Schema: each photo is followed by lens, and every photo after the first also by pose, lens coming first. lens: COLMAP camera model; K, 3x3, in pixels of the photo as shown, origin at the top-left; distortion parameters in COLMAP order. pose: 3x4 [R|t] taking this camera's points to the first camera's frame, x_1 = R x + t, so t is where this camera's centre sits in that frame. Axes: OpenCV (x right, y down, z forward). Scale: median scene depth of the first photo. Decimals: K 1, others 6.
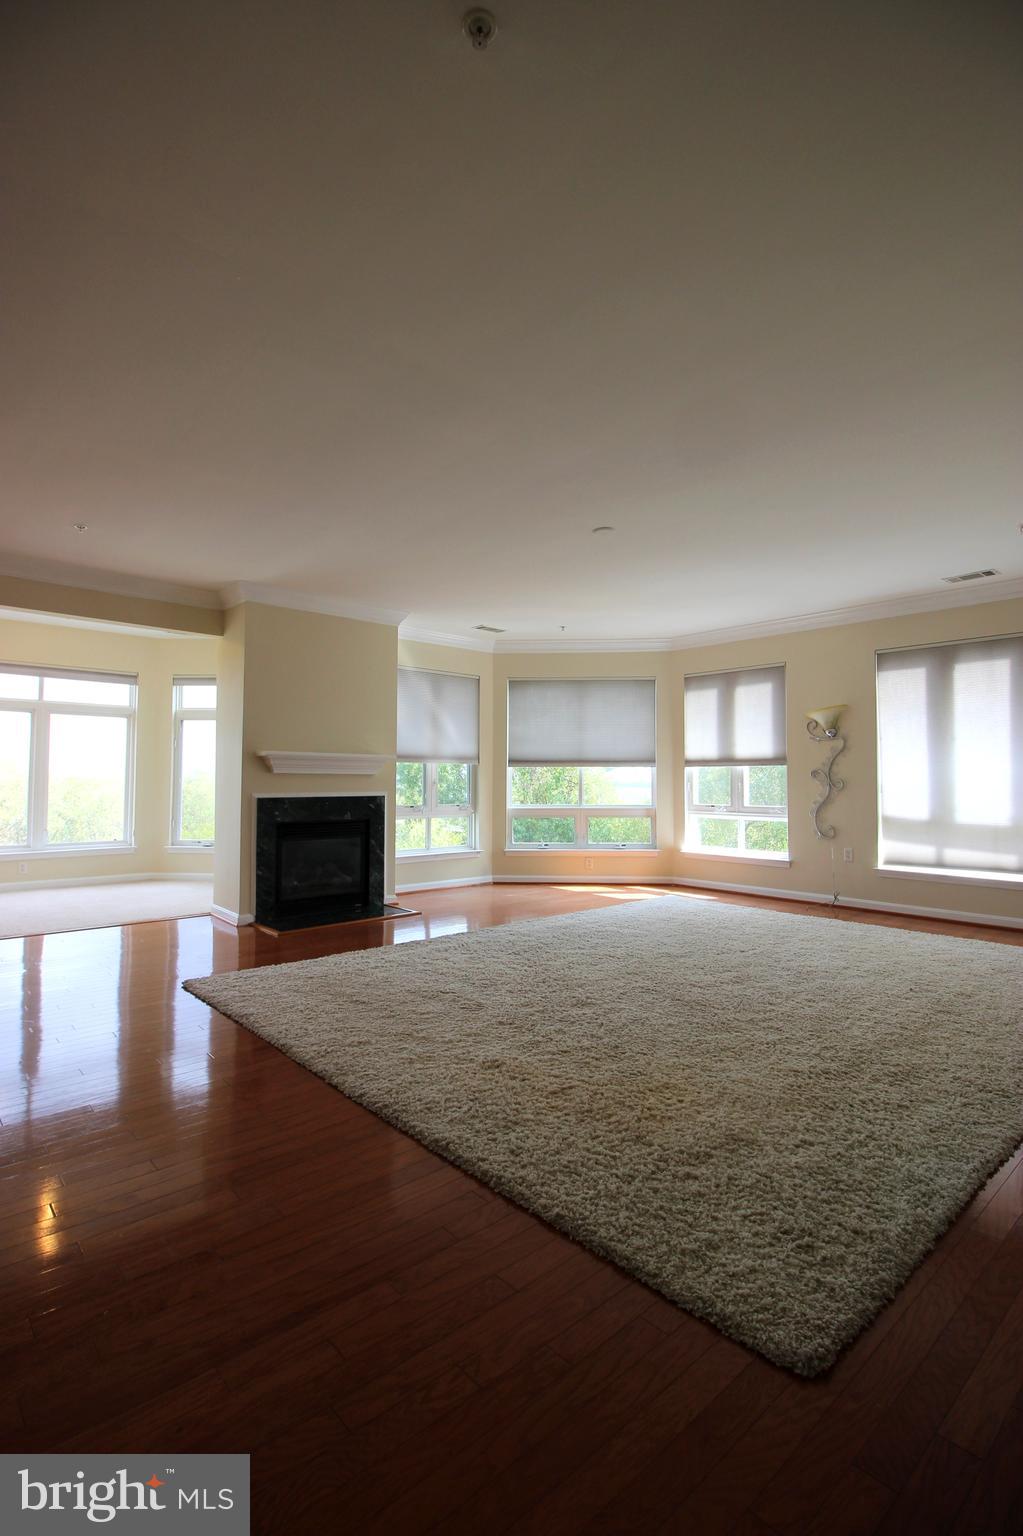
lens RADIAL K [[716.7, 0, 511.5], [0, 716.7, 768.0], [0, 0, 1]] dist [0.000166, -0.000118]
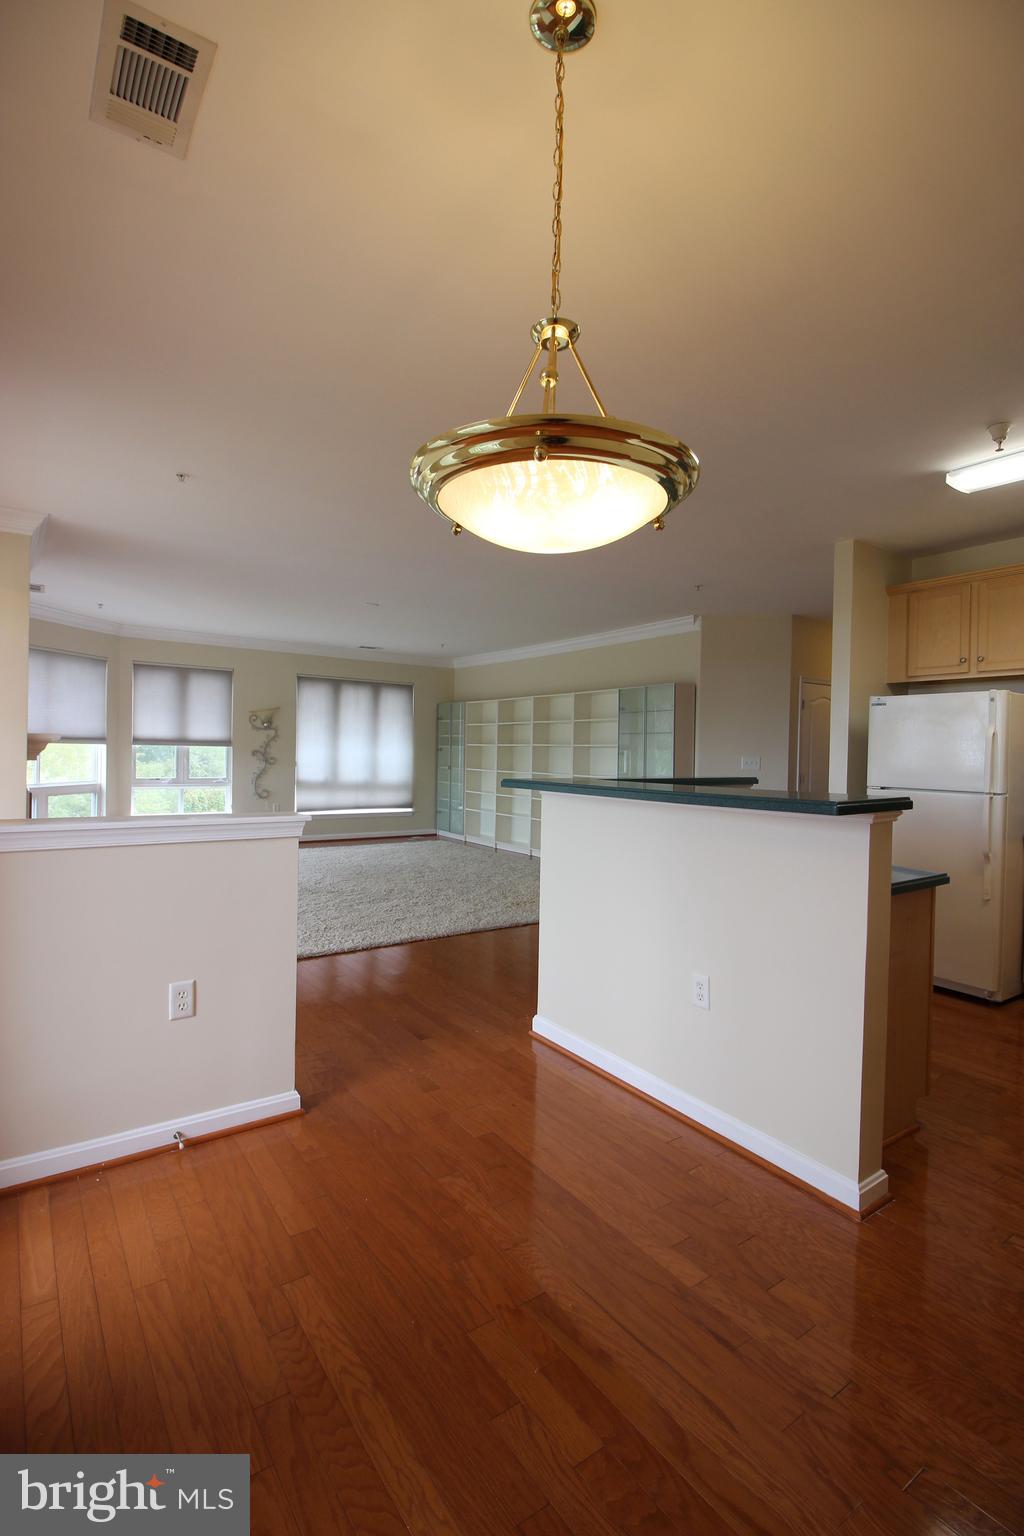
lens RADIAL K [[716.7, 0, 512.0], [0, 716.7, 768.0], [0, 0, 1]] dist [0.000166, -0.000118]
pose [[0.132027, -0.012766, 0.991164, -0.912688], [-0.031014, 0.999374, 0.017003, -0.002363], [-0.990761, -0.032985, 0.131549, 0.315338]]
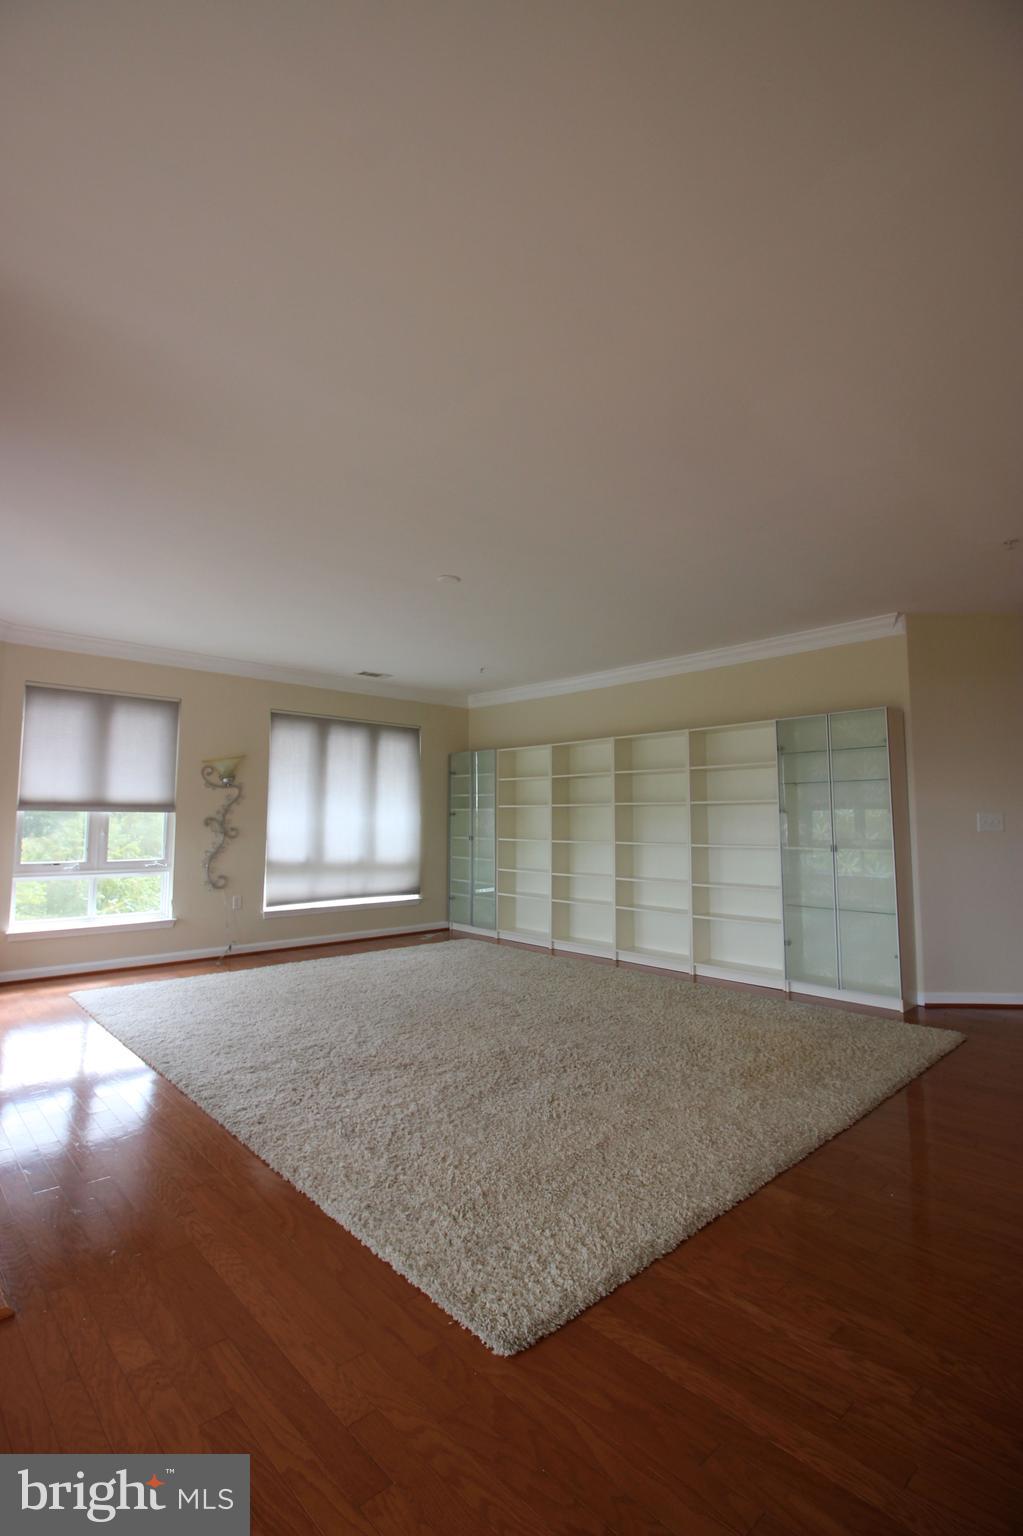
lens RADIAL K [[716.7, 0, 511.5], [0, 716.7, 768.0], [0, 0, 1]] dist [0.000166, -0.000118]
pose [[-0.000729, 0.081645, 0.996661, -0.542096], [-0.014404, 0.996557, -0.081647, 0.008673], [-0.999896, -0.014415, 0.000449, 0.599973]]
